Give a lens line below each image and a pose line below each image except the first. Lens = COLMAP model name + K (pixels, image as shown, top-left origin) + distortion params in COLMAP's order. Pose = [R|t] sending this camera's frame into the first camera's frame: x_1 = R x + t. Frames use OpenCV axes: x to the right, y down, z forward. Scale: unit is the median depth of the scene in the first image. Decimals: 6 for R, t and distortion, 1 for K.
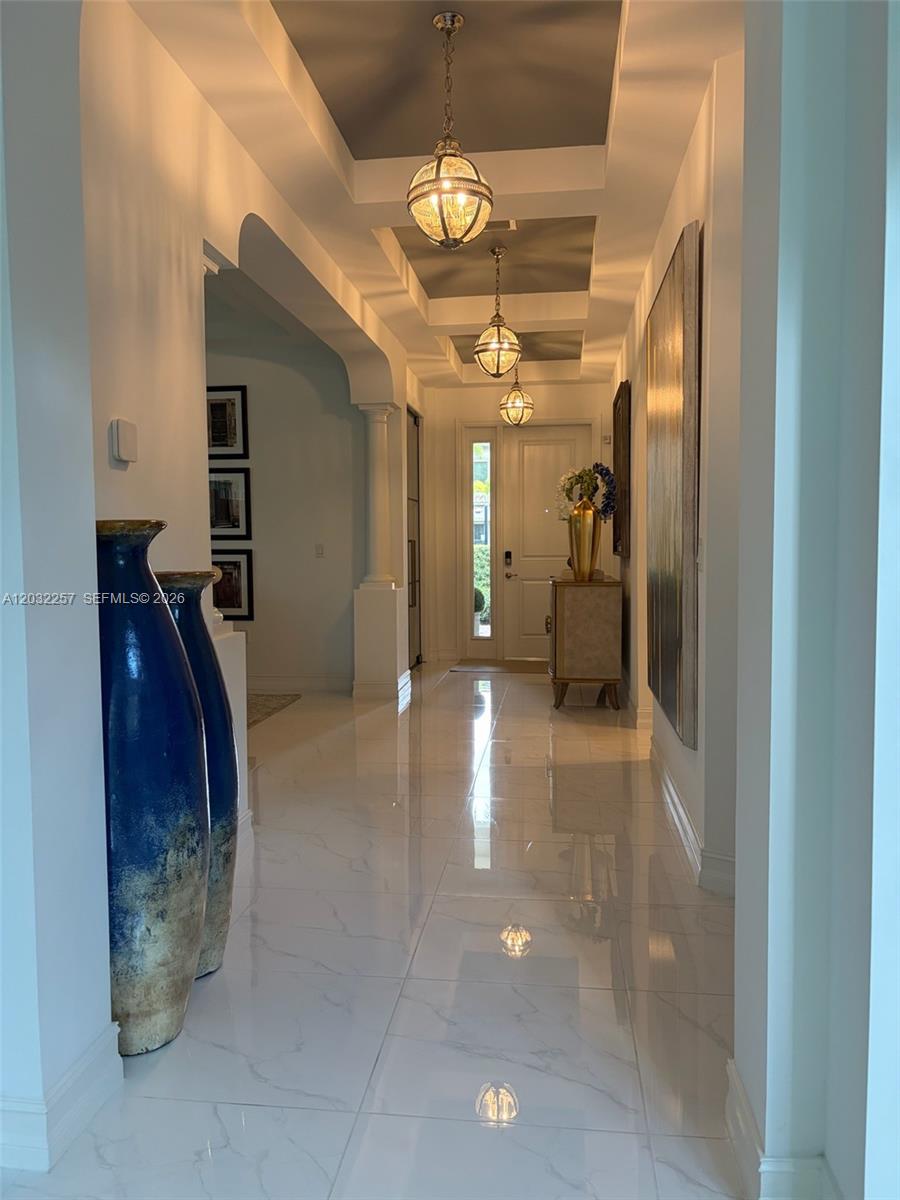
lens RADIAL K [[905.8, 0, 450.0], [0, 905.8, 600.0], [0, 0, 1]] dist [0.156440, -0.406814]
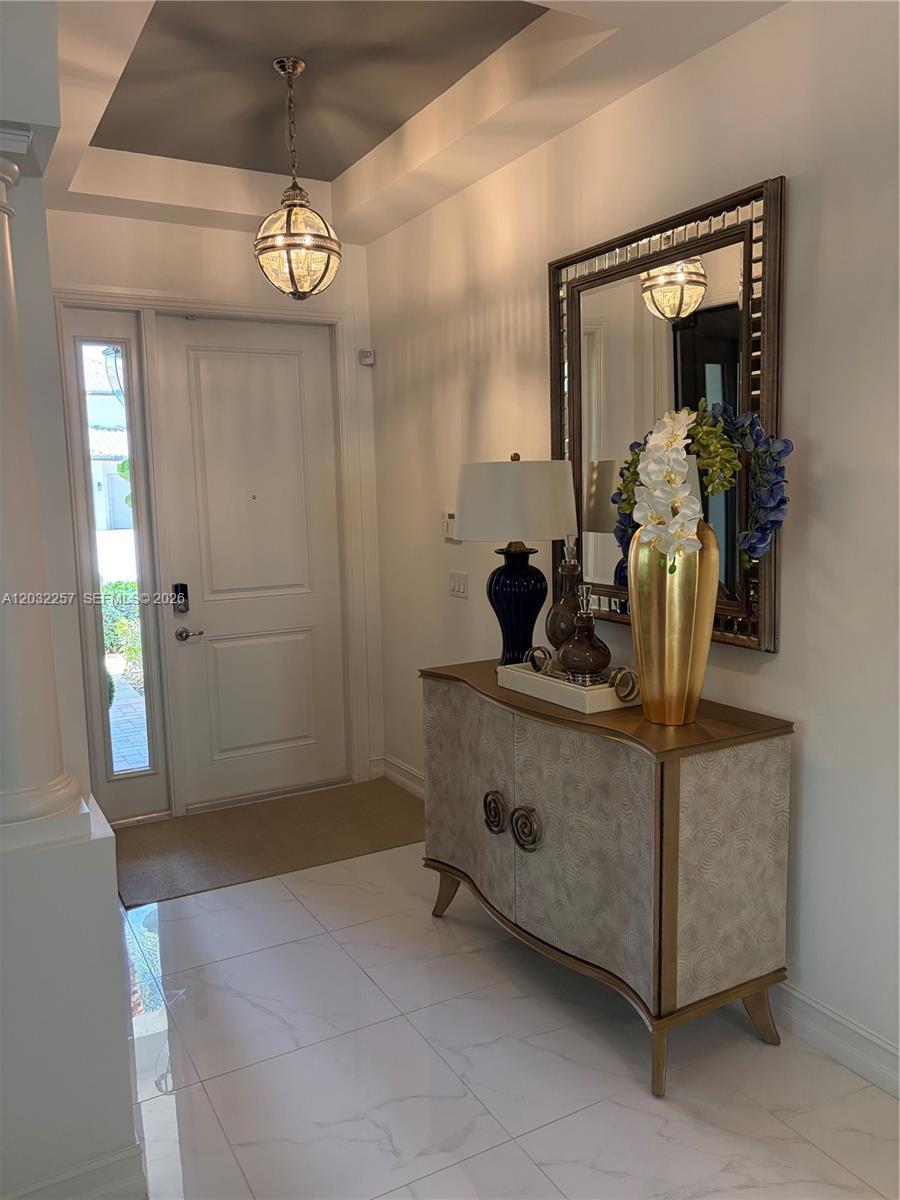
lens RADIAL K [[908.8, 0, 450.0], [0, 908.8, 600.0], [0, 0, 1]] dist [0.028400, -0.001762]
pose [[0.807731, -0.087764, 0.582981, -0.112405], [0.053567, 0.995692, 0.075677, -0.083879], [-0.587112, -0.029898, 0.808953, 0.612605]]
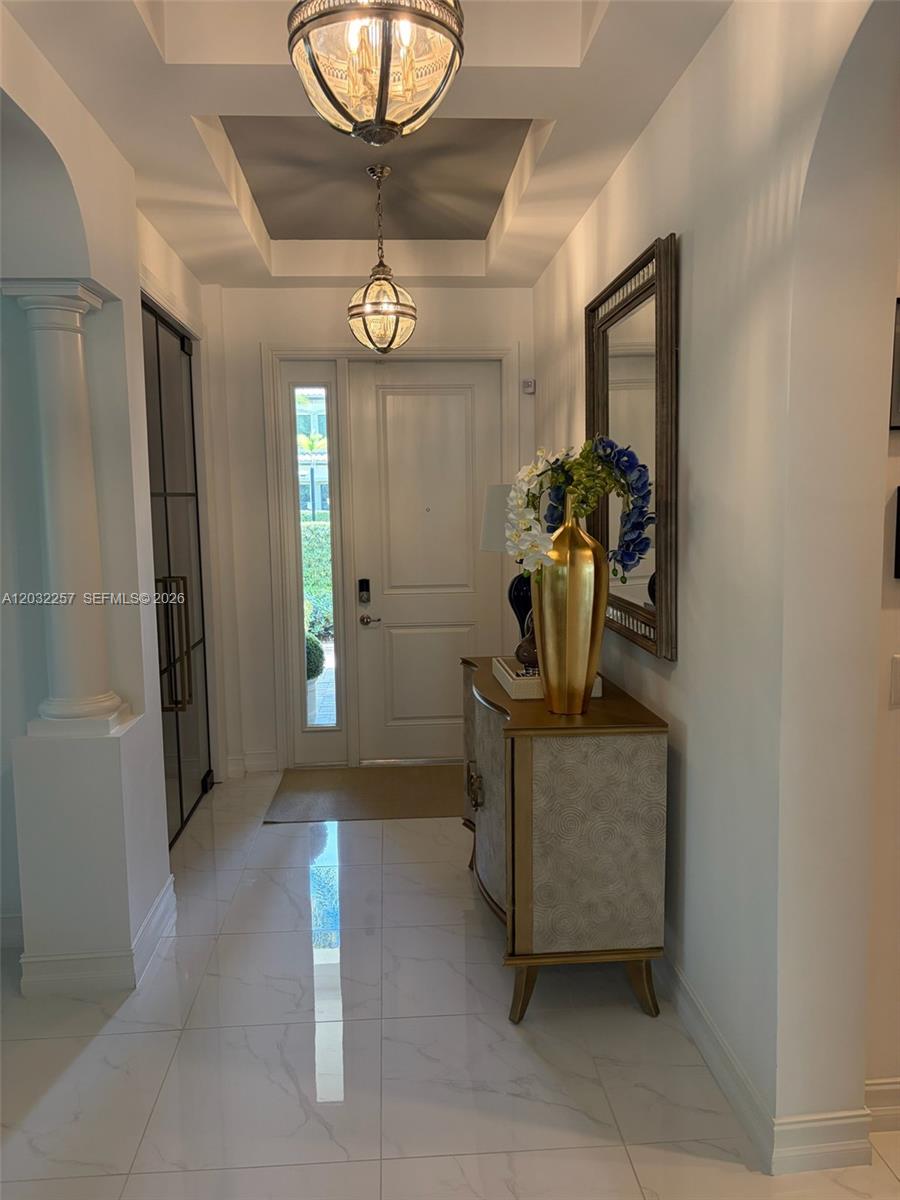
lens RADIAL K [[905.8, 0, 450.0], [0, 905.8, 600.0], [0, 0, 1]] dist [0.156440, -0.406814]
pose [[0.982040, -0.030235, 0.186233, 0.011369], [0.020960, 0.998449, 0.051570, -0.078749], [-0.187503, -0.046740, 0.981151, 0.479979]]
